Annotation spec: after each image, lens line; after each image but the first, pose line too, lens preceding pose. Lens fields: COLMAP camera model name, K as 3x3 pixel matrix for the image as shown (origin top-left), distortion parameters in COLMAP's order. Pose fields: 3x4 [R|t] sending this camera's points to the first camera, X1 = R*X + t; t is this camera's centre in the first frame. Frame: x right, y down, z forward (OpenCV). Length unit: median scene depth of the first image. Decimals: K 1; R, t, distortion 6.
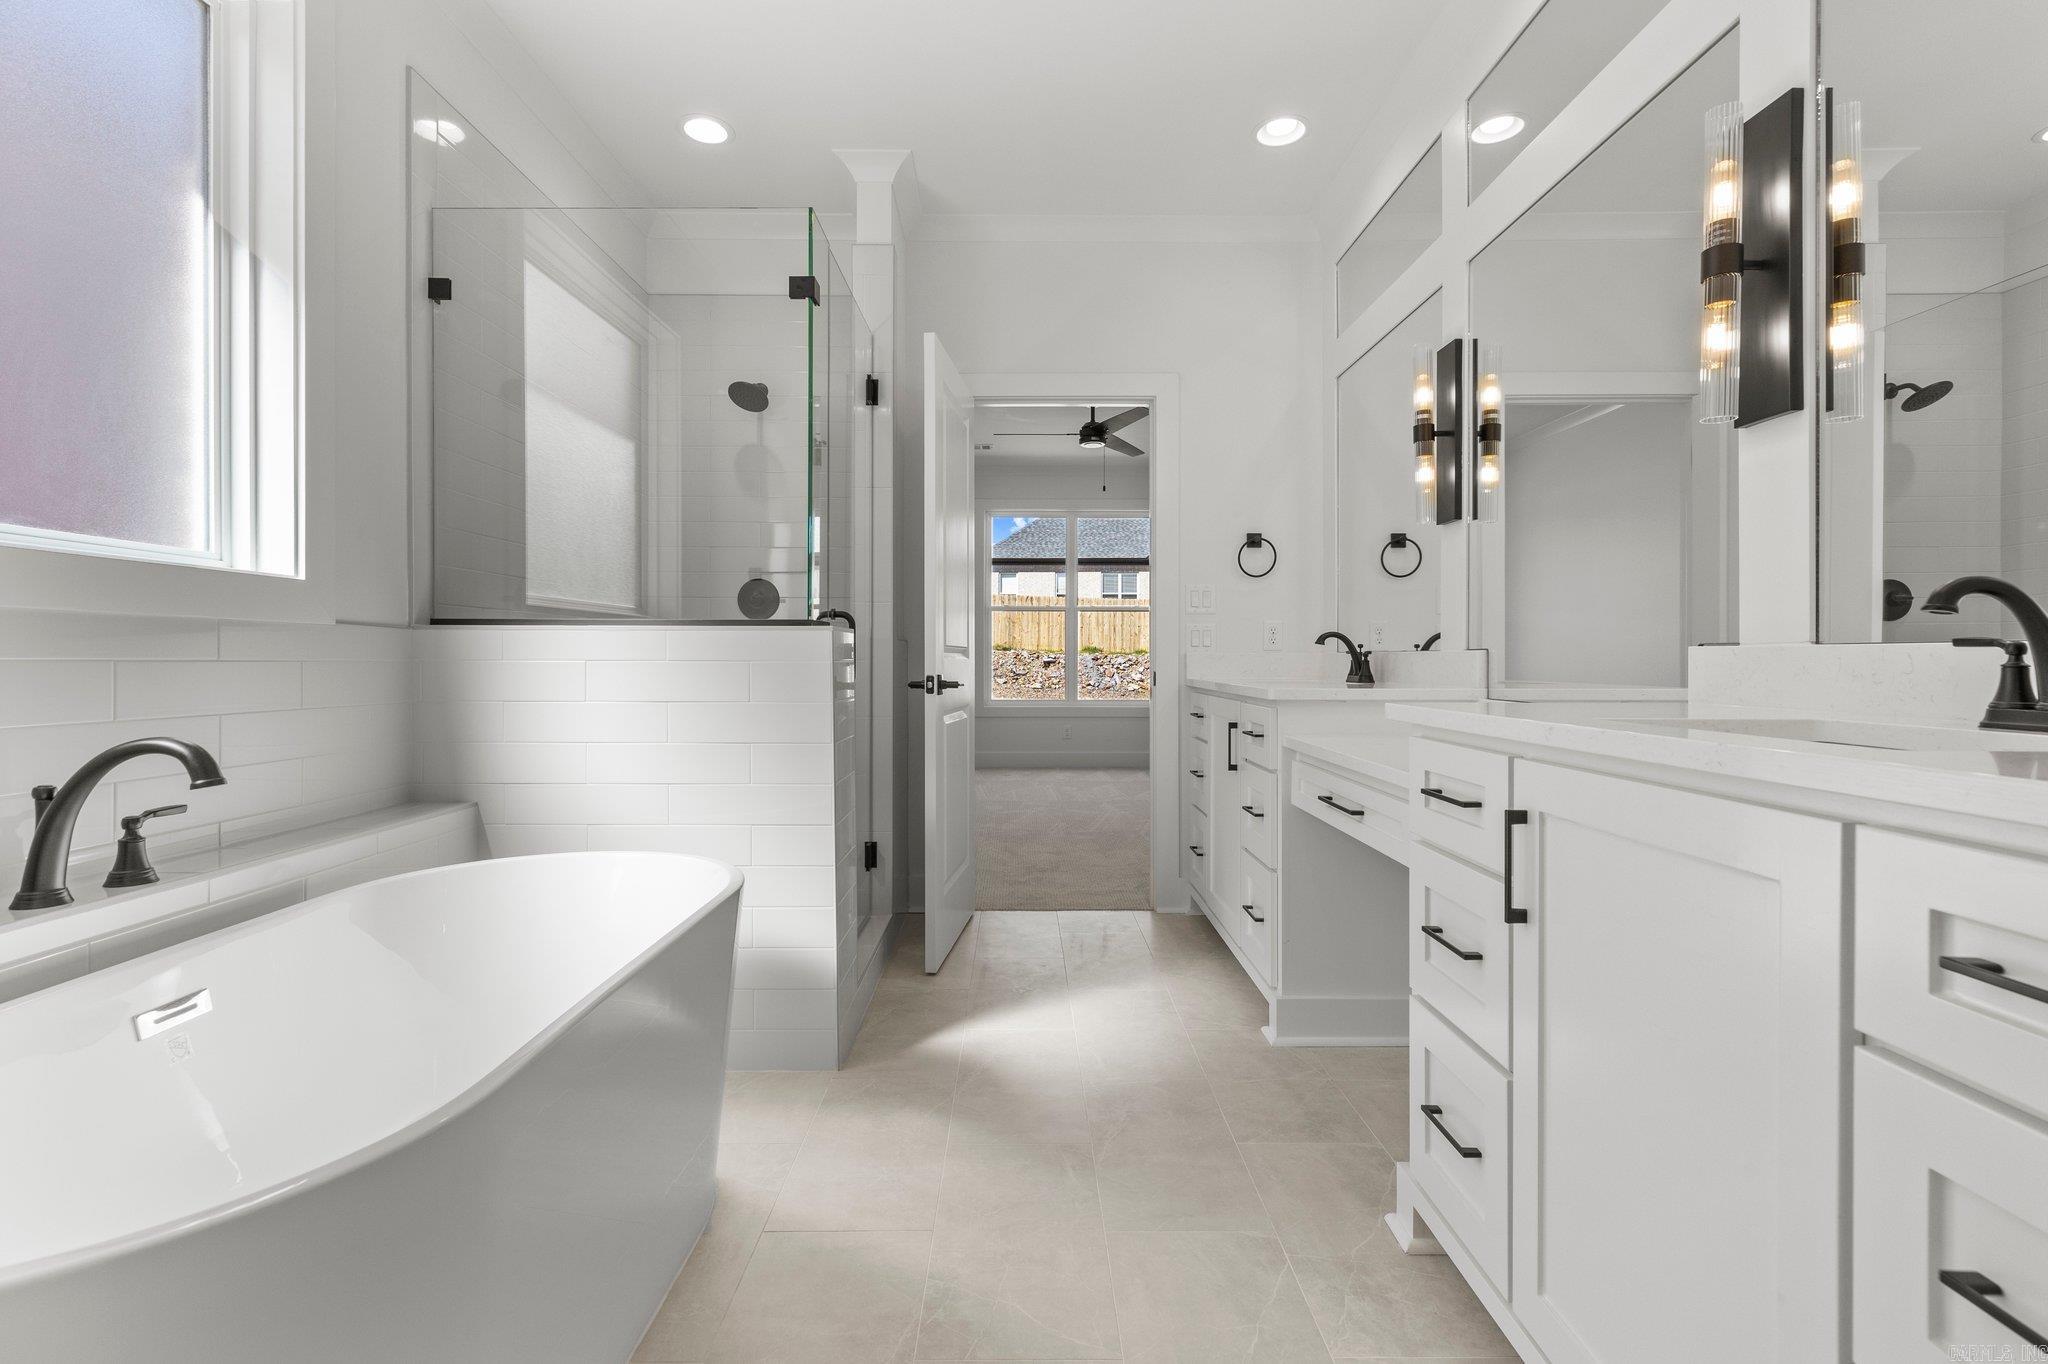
lens RADIAL K [[942.8, 0, 1025.1], [0, 942.8, 666.5], [0, 0, 1]] dist [0.005452, -0.000158]
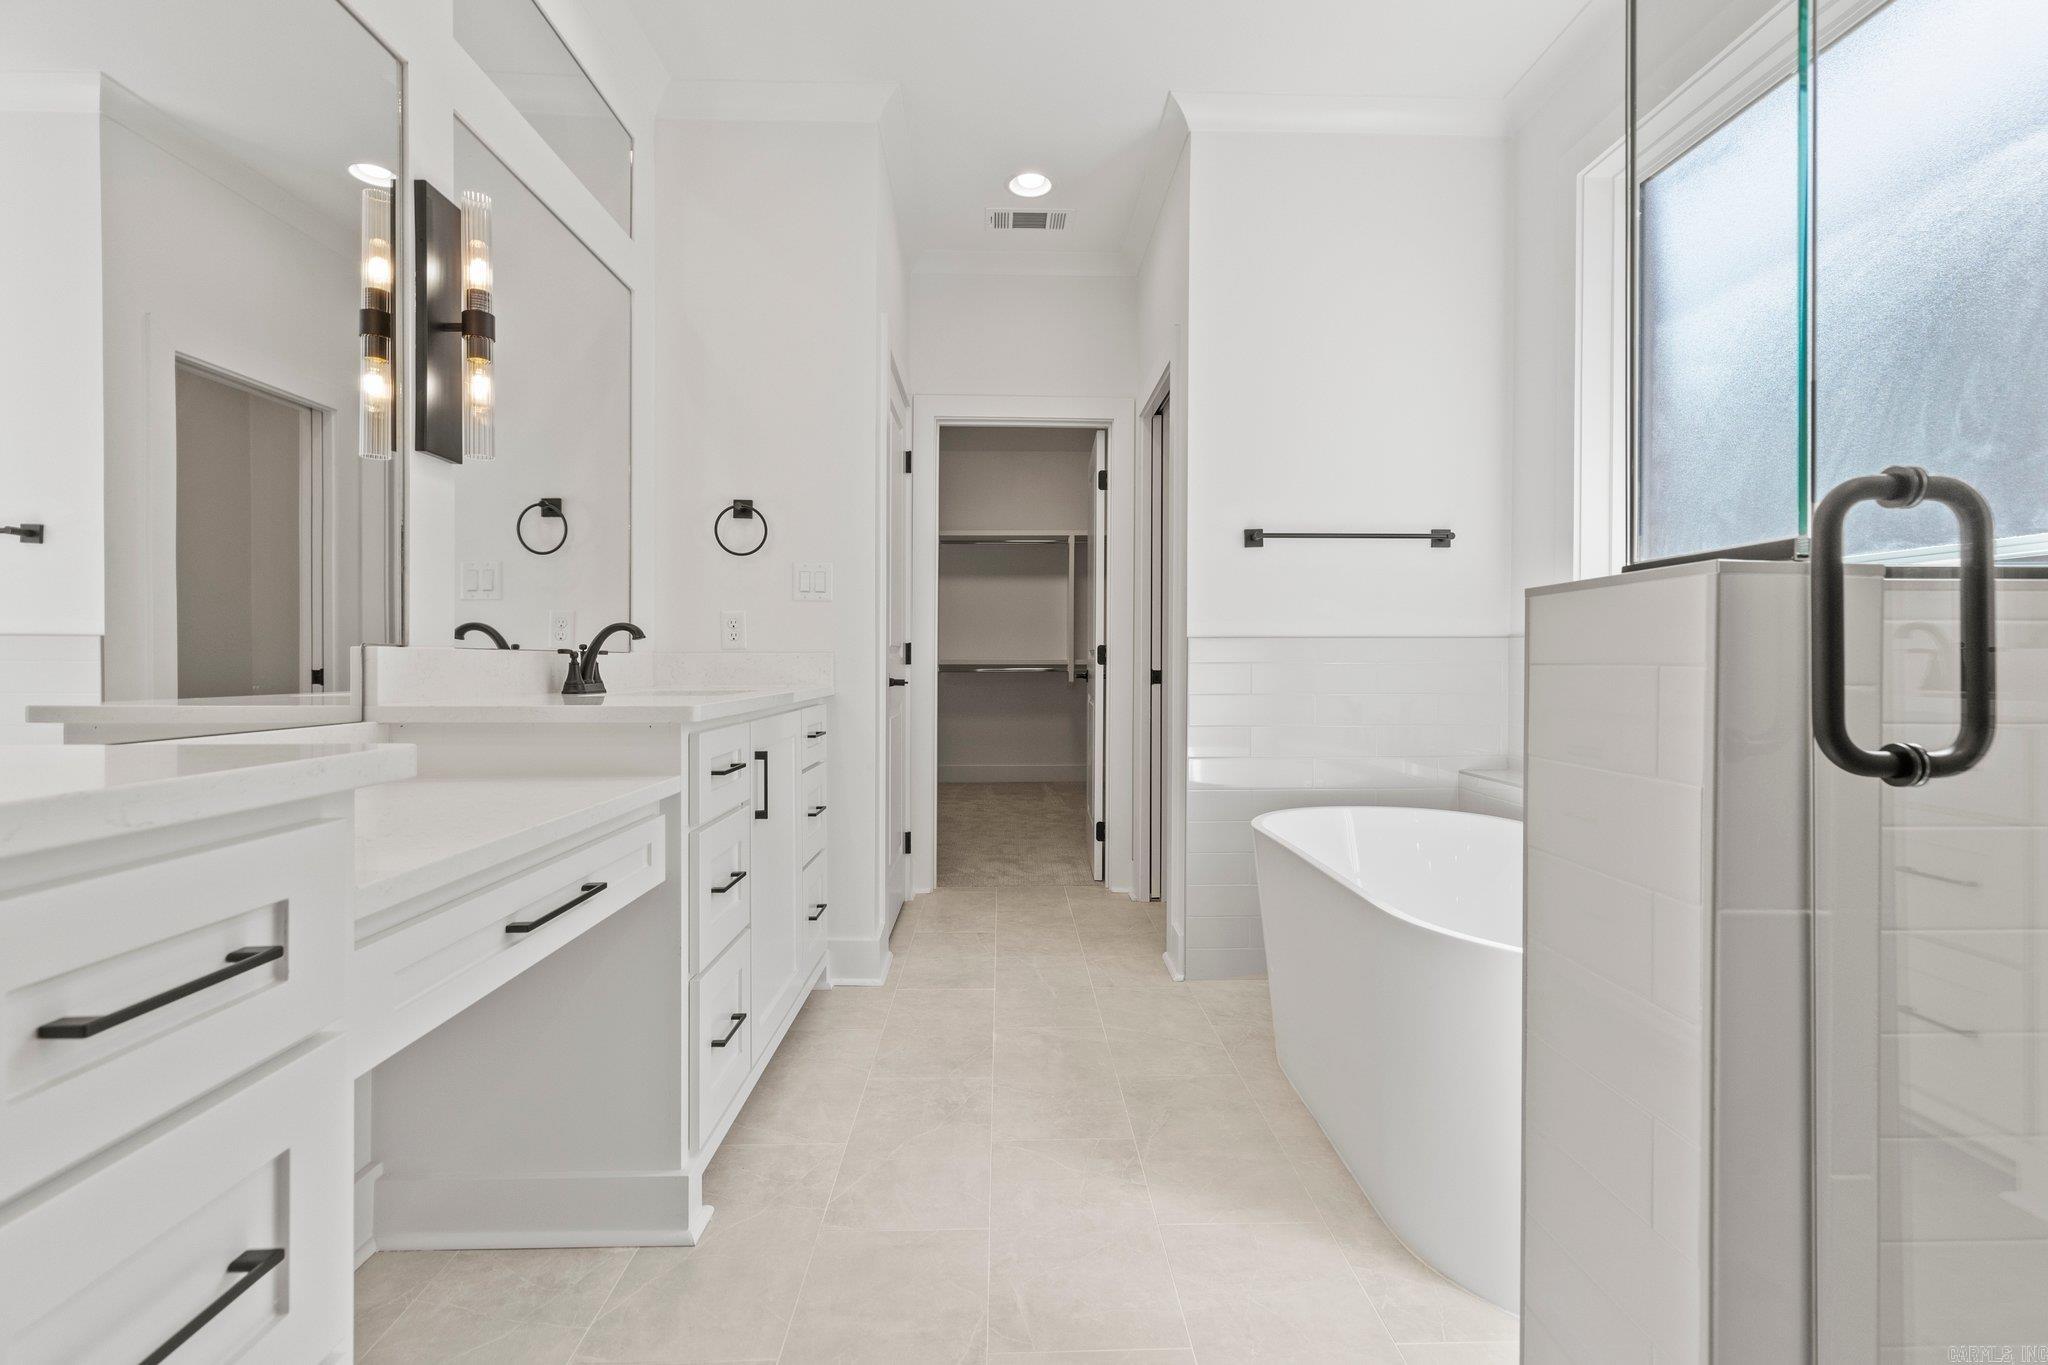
lens RADIAL K [[942.8, 0, 1025.1], [0, 942.8, 667.0], [0, 0, 1]] dist [0.005452, -0.000158]
pose [[-0.999817, 0.003386, -0.018824, 0.068248], [0.002846, 0.999586, 0.028635, -0.033946], [0.018914, 0.028576, -0.999413, 2.168203]]
